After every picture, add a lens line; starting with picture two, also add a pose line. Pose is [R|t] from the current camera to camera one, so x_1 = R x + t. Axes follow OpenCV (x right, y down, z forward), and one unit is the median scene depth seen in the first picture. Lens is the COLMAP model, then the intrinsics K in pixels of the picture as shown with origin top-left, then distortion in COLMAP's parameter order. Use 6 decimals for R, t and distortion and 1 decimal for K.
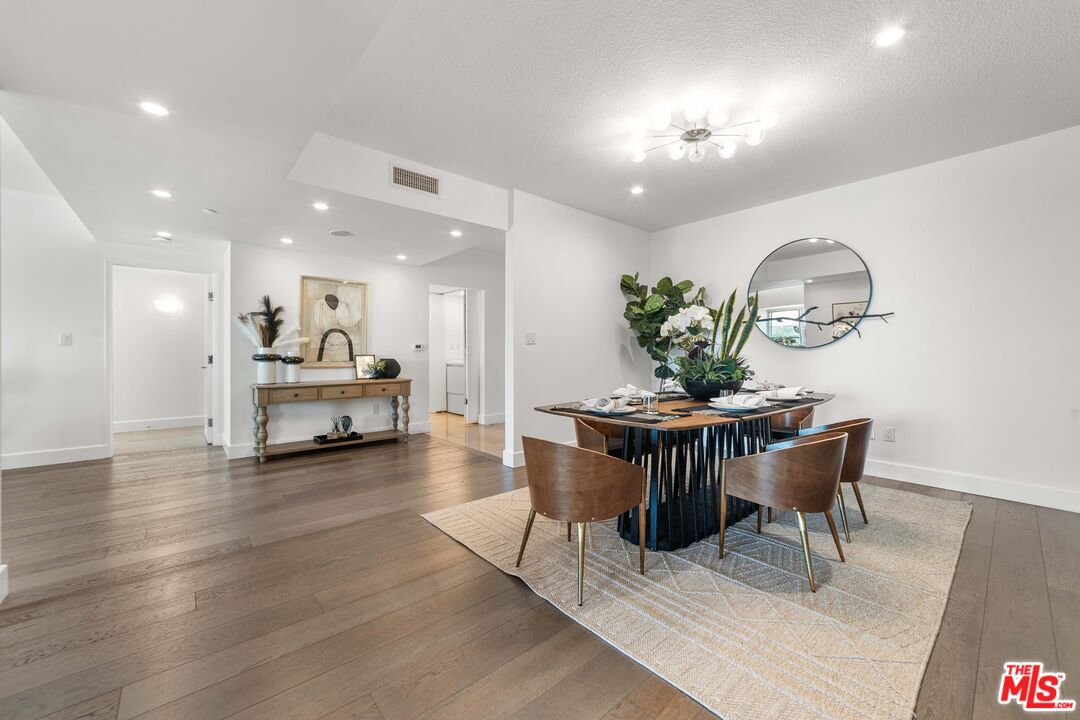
lens RADIAL K [[422.8, 0, 542.4], [0, 422.8, 348.1], [0, 0, 1]] dist [-0.002111, 0.000253]
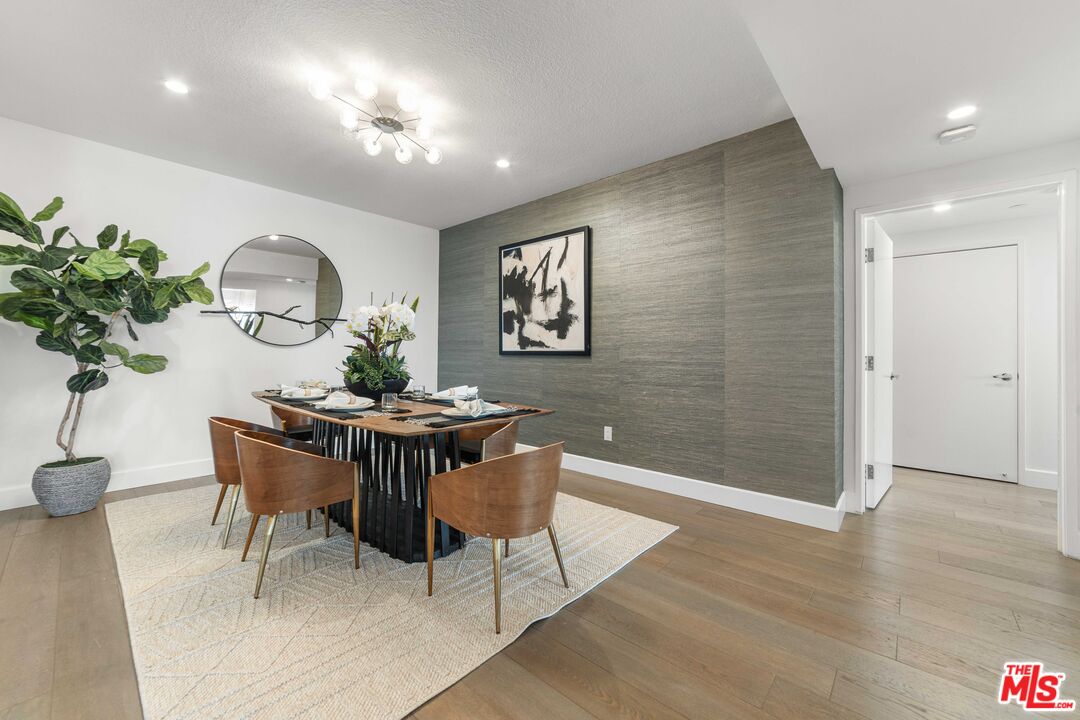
lens RADIAL K [[422.8, 0, 542.4], [0, 422.8, 348.1], [0, 0, 1]] dist [-0.002111, 0.000253]
pose [[-0.116616, 0.006484, 0.993156, -0.718460], [-0.009026, 0.999930, -0.007588, 0.012085], [-0.993136, -0.009849, -0.116549, 0.888754]]
